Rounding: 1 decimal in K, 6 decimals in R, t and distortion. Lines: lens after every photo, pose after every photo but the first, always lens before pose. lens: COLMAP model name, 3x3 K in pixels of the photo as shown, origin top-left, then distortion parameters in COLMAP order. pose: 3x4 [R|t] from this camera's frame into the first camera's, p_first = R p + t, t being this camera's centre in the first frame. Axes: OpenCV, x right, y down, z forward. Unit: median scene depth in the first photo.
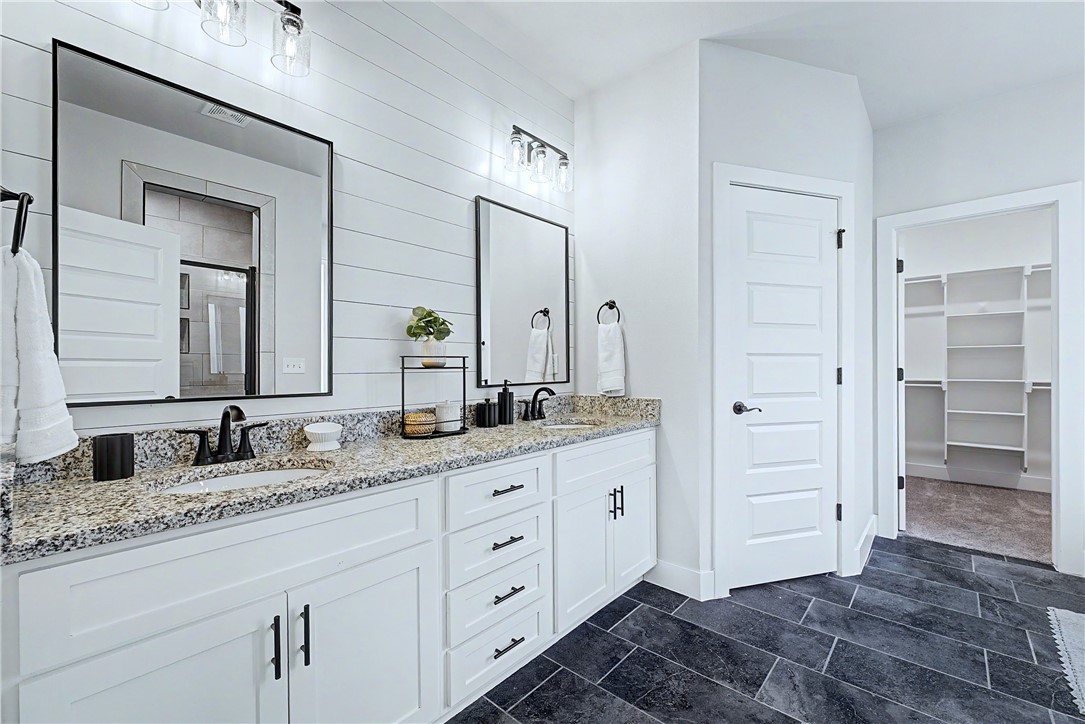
lens RADIAL K [[444.8, 0, 532.0], [0, 444.8, 366.4], [0, 0, 1]] dist [-0.010990, -0.000063]
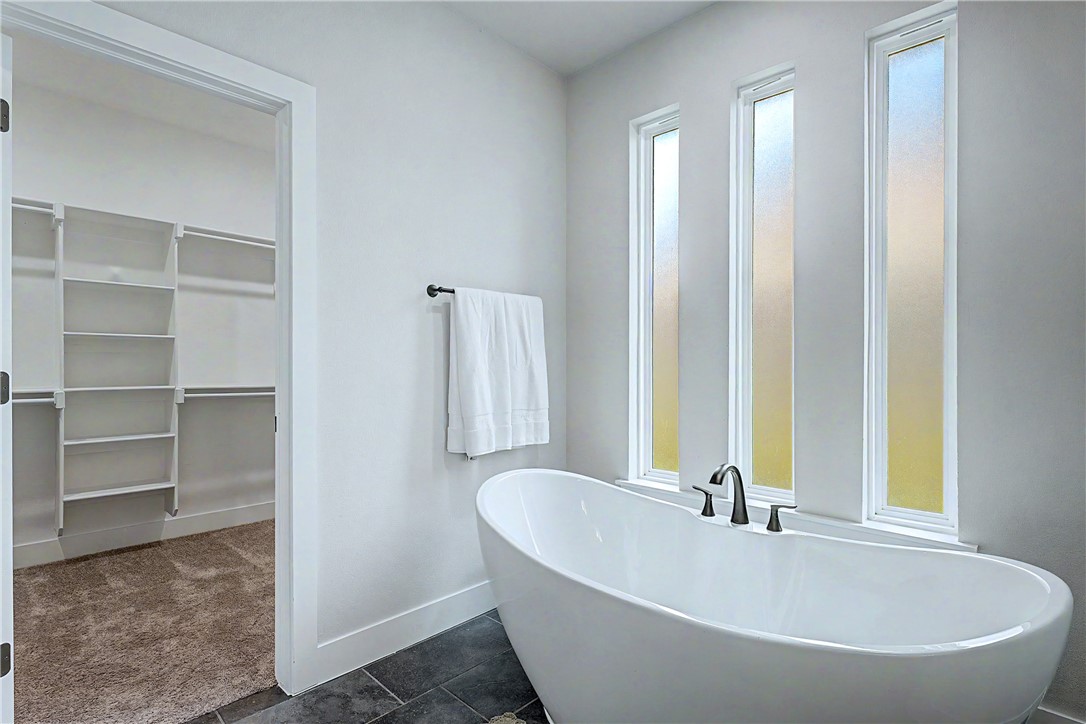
lens RADIAL K [[530.2, 0, 547.9], [0, 530.2, 366.9], [0, 0, 1]] dist [0.004847, 0.000674]
pose [[0.021920, -0.002281, 0.999757, 0.399606], [-0.002178, 0.999995, 0.002329, -0.003358], [-0.999757, -0.002228, 0.021915, 0.541127]]
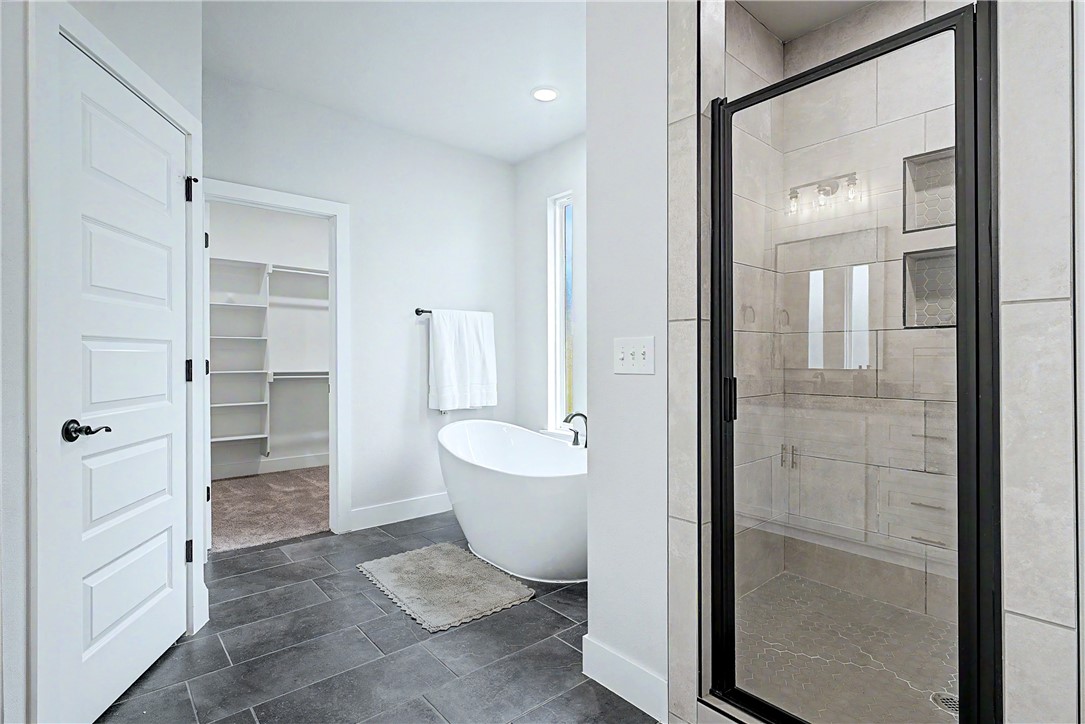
lens RADIAL K [[529.7, 0, 543.5], [0, 529.7, 358.5], [0, 0, 1]] dist [0.004847, 0.000674]
pose [[0.120439, -0.002464, 0.992718, -0.113384], [0.001777, 0.999996, 0.002267, 0.000138], [-0.992719, 0.001491, 0.120443, 0.248837]]
